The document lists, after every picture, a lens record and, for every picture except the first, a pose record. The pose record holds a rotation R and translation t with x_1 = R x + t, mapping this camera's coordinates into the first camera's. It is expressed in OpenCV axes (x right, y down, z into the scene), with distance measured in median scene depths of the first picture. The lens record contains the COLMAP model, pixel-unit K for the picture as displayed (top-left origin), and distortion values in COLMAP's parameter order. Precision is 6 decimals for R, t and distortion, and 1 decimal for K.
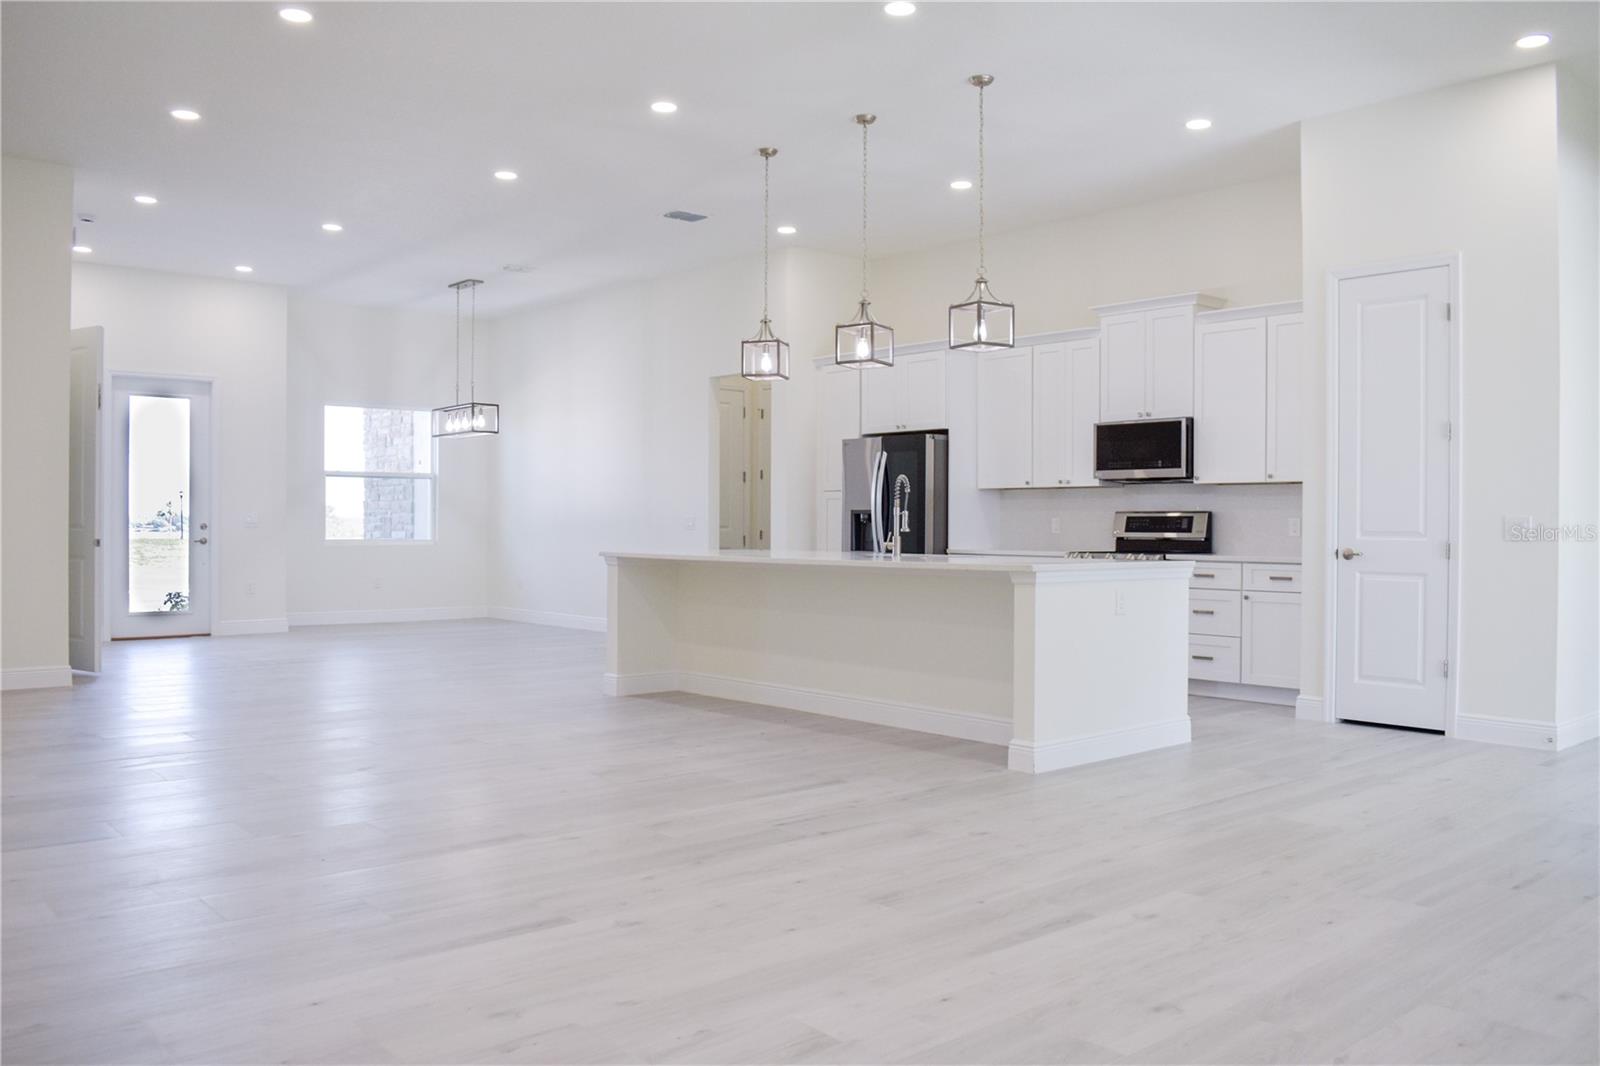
lens RADIAL K [[1271.7, 0, 810.1], [0, 1271.7, 527.5], [0, 0, 1]] dist [-0.083861, 0.008947]
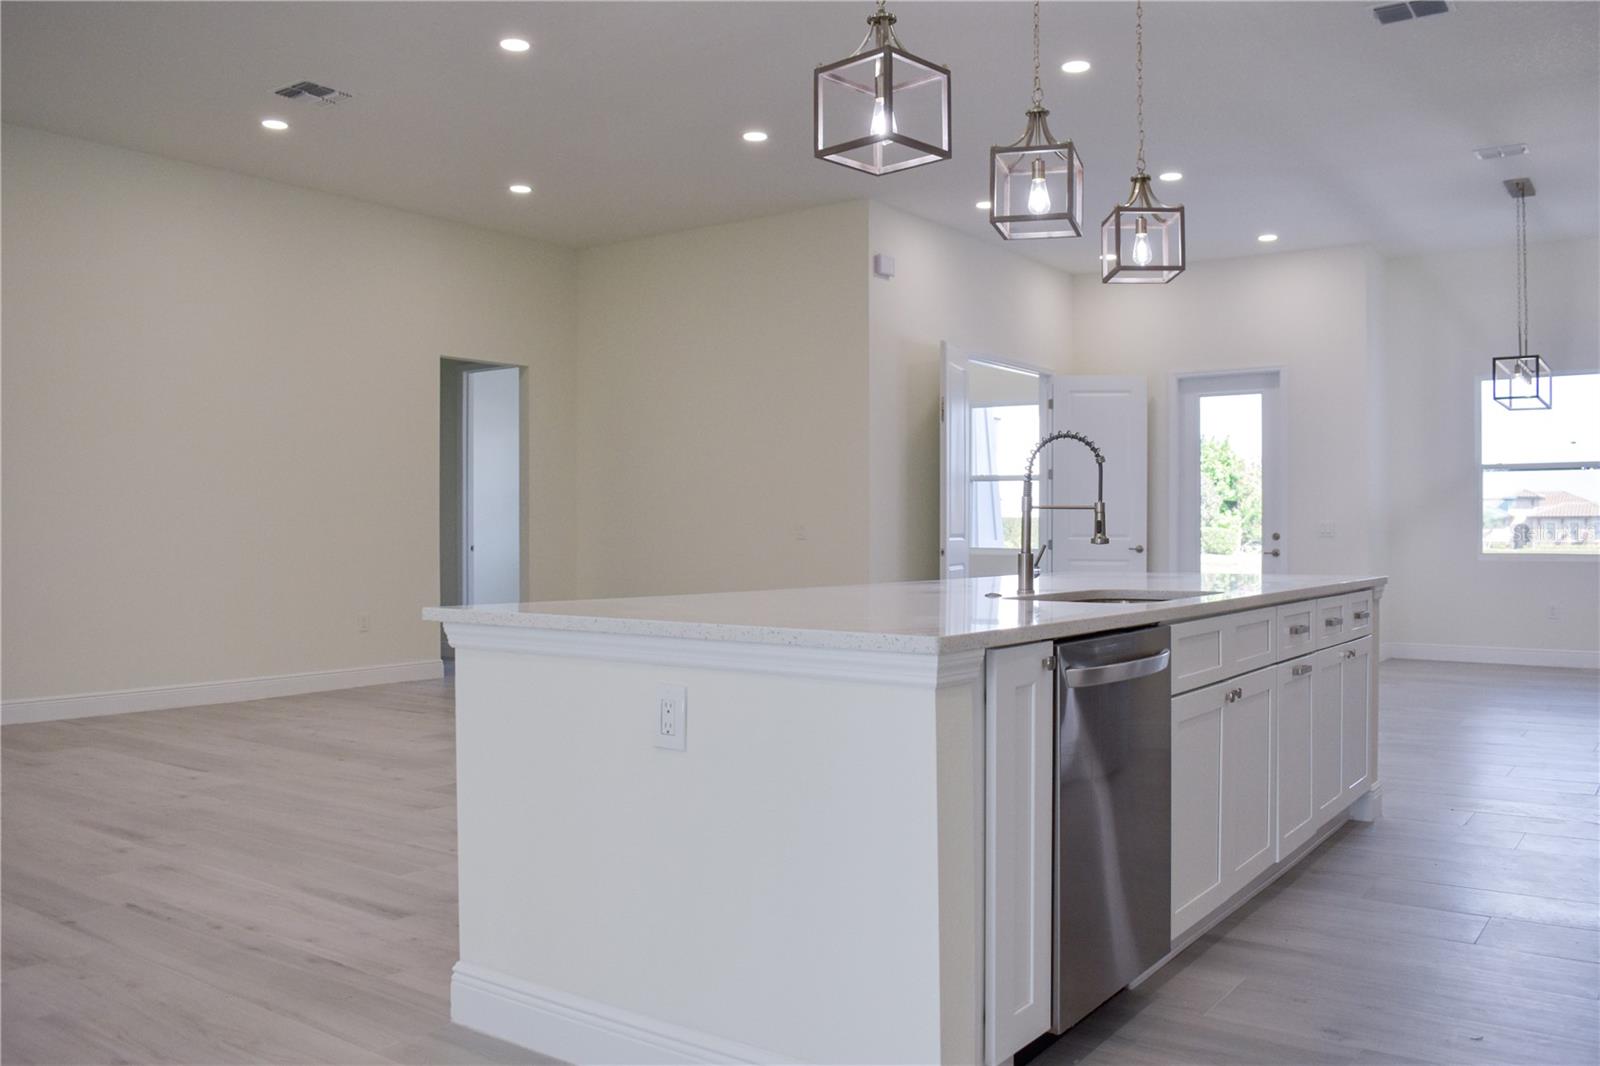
lens RADIAL K [[1310.7, 0, 810.3], [0, 1310.7, 524.9], [0, 0, 1]] dist [-0.079526, 0.009396]
pose [[0.228313, -0.010256, -0.973534, 0.416485], [-0.000133, 0.999944, -0.010566, 0.000900], [0.973588, 0.002542, 0.228299, 0.595230]]
